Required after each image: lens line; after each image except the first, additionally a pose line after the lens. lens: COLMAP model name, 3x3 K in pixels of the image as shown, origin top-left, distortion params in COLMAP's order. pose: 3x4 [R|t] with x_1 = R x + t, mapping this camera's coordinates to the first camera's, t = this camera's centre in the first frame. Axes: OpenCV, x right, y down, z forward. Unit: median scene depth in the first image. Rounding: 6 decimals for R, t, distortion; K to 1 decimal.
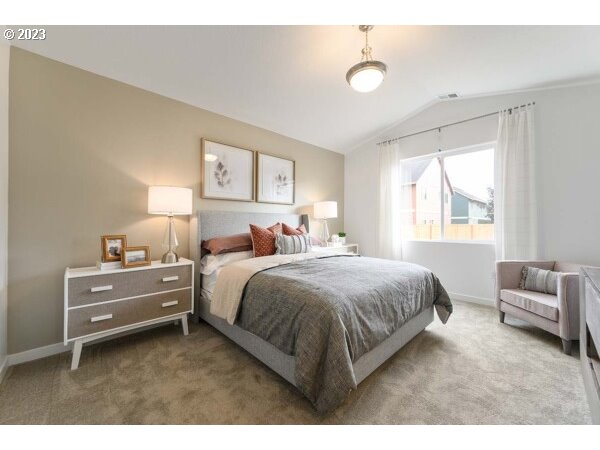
lens RADIAL K [[237.6, 0, 300.5], [0, 237.6, 222.7], [0, 0, 1]] dist [0.013286, 0.000126]
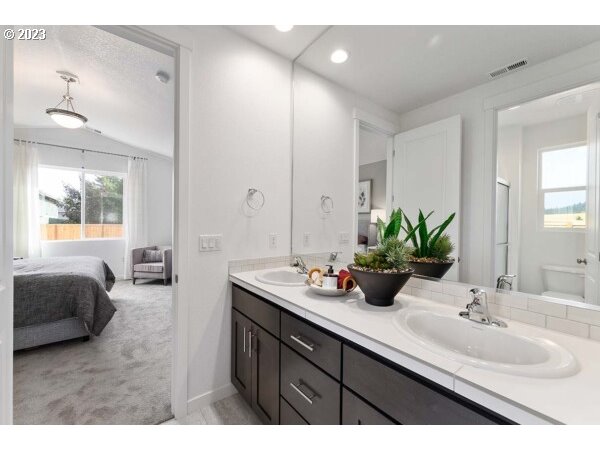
lens RADIAL K [[237.6, 0, 301.2], [0, 237.6, 224.0], [0, 0, 1]] dist [0.013286, 0.000126]
pose [[0.095158, -0.001182, 0.995461, -0.762275], [-0.011204, 0.999935, 0.002258, -0.032616], [-0.995399, -0.011368, 0.095138, -0.346866]]
